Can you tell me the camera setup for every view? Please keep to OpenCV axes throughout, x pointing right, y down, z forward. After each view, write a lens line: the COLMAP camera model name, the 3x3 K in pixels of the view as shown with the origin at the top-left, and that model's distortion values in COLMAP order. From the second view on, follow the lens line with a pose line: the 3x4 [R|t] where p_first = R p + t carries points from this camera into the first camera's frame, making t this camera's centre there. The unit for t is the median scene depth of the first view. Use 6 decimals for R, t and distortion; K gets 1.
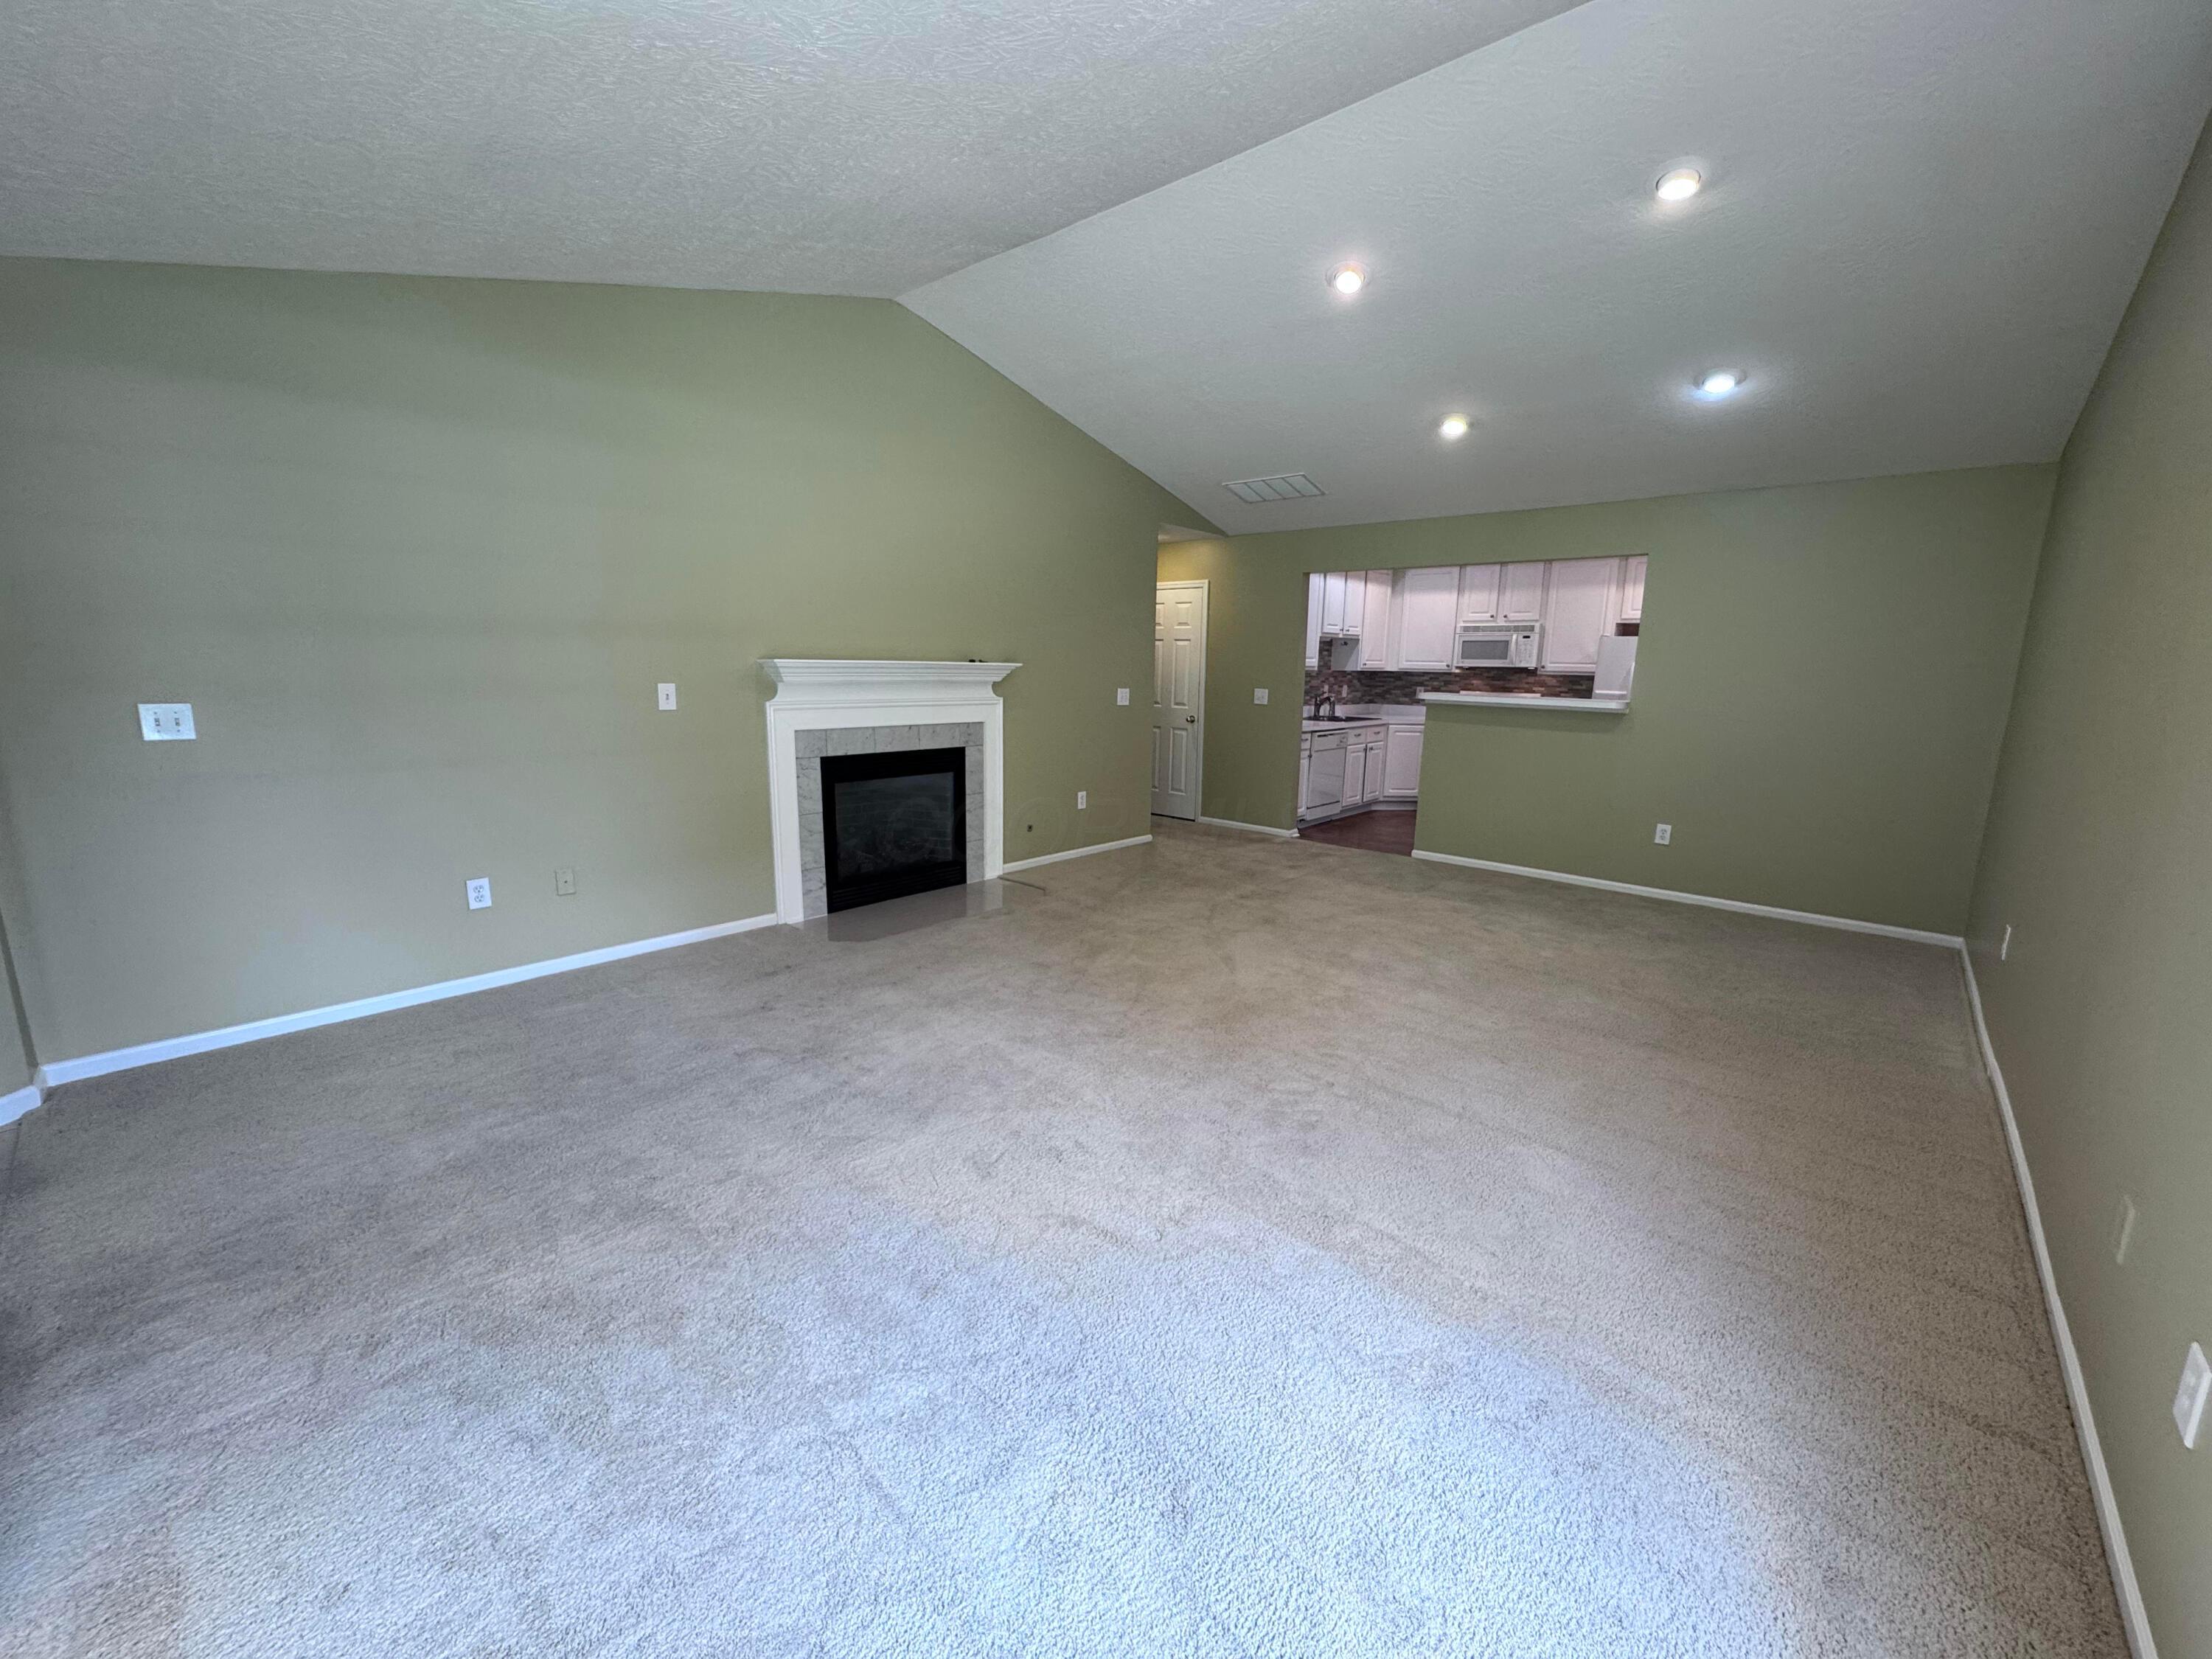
lens RADIAL K [[880.9, 0, 1105.8], [0, 880.9, 824.4], [0, 0, 1]] dist [-0.002972, -0.000234]
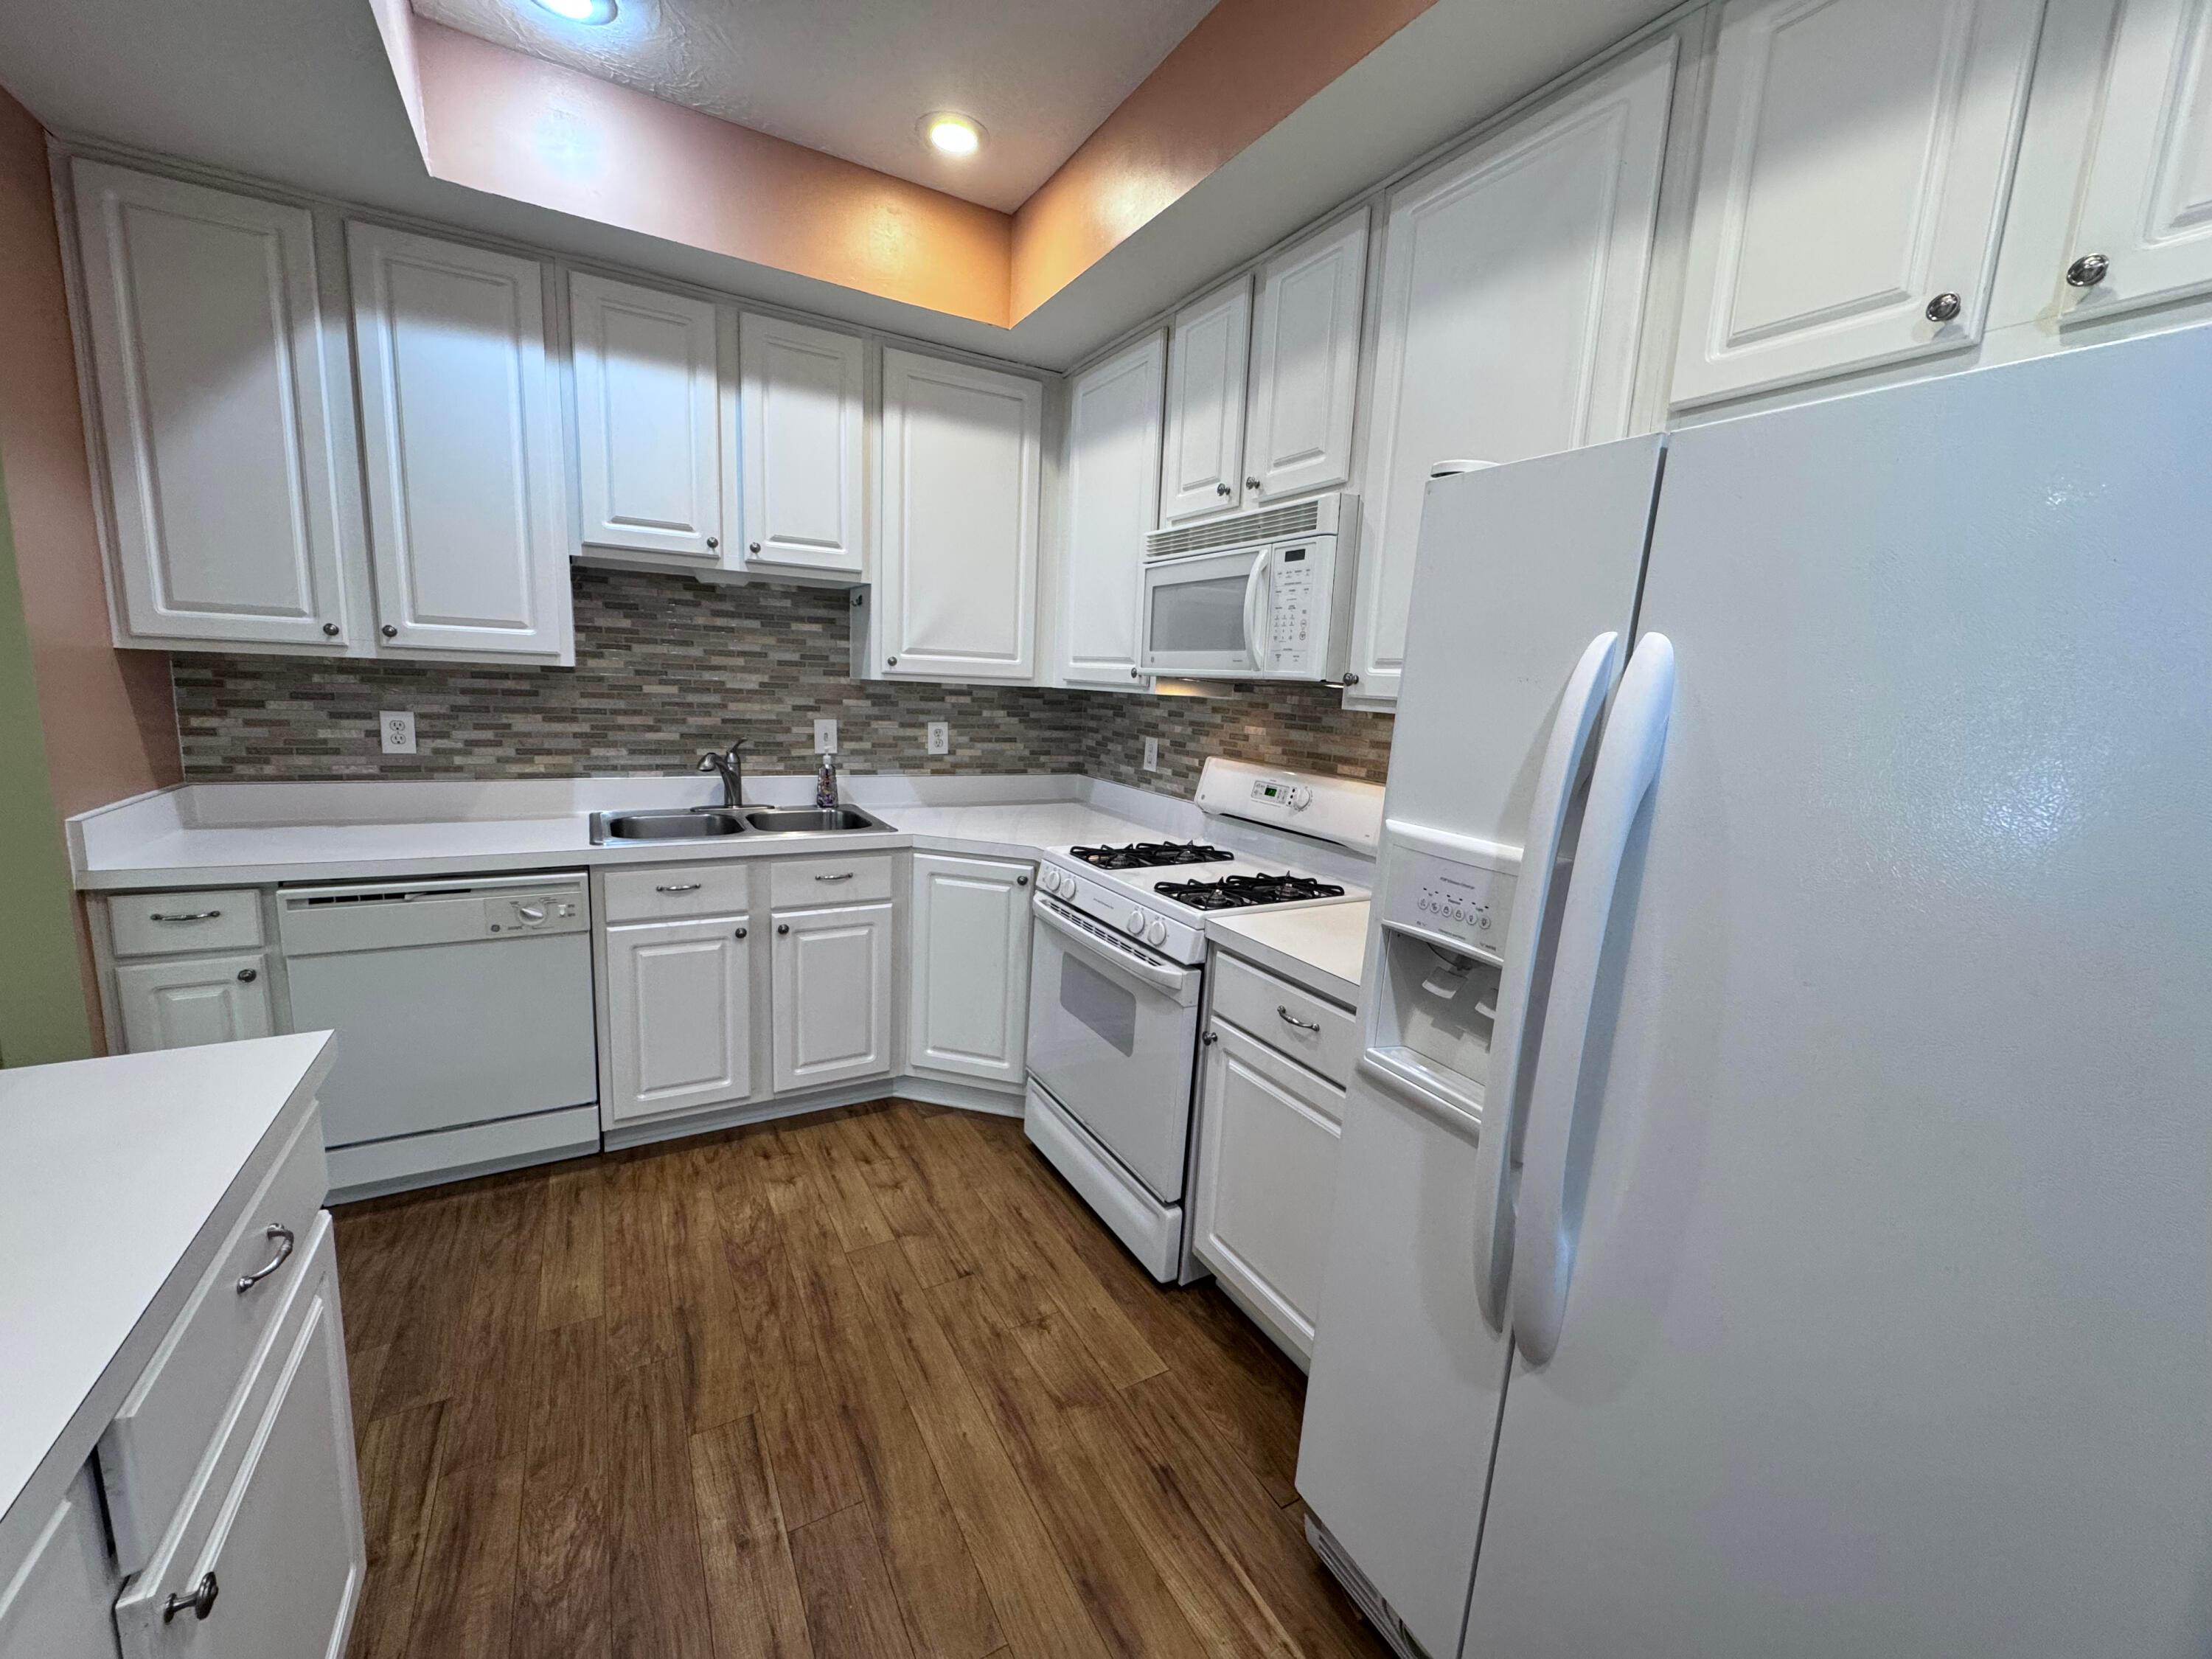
lens RADIAL K [[880.9, 0, 1105.8], [0, 880.9, 824.4], [0, 0, 1]] dist [-0.002972, -0.000234]
pose [[0.946455, 0.079269, -0.312953, 0.489085], [-0.088057, 0.996017, -0.014023, -0.125635], [0.310595, 0.040830, 0.949665, 0.724837]]
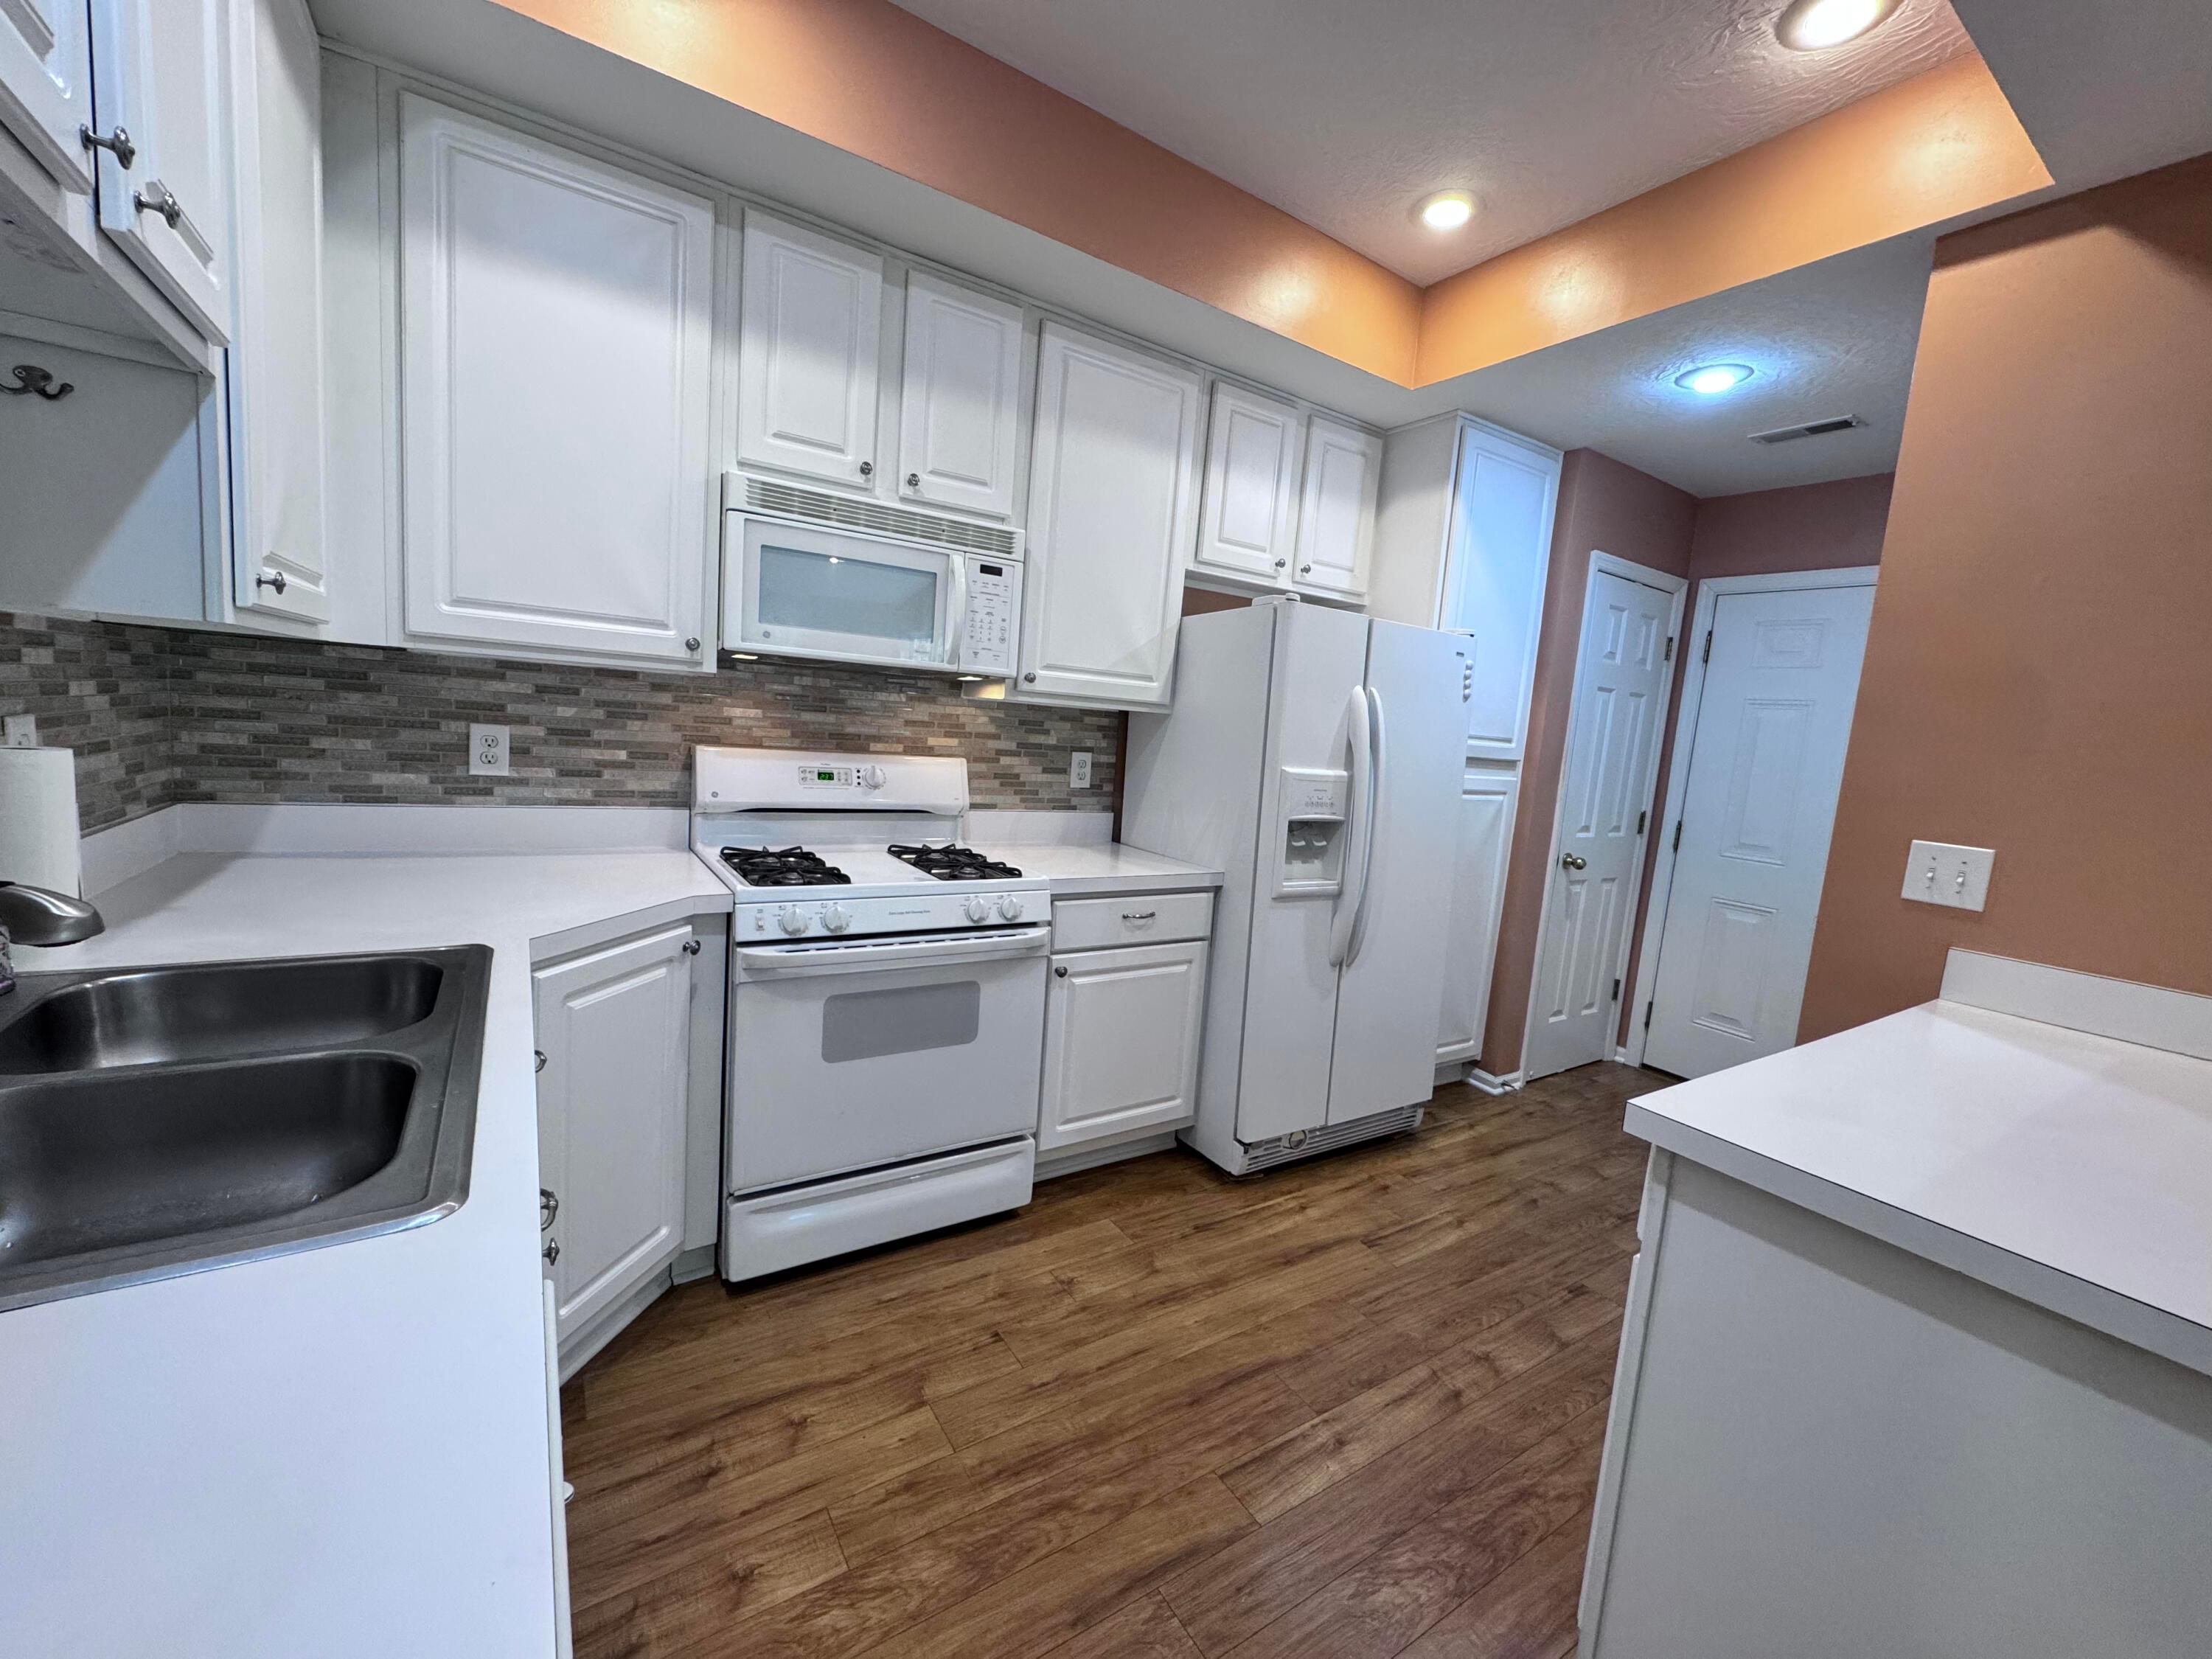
lens RADIAL K [[880.9, 0, 1105.8], [0, 880.9, 824.4], [0, 0, 1]] dist [-0.002972, -0.000234]
pose [[0.266167, -0.111073, 0.957506, 0.194456], [0.103406, 0.990897, 0.086202, -0.145097], [-0.958364, 0.076068, 0.275230, 0.853631]]
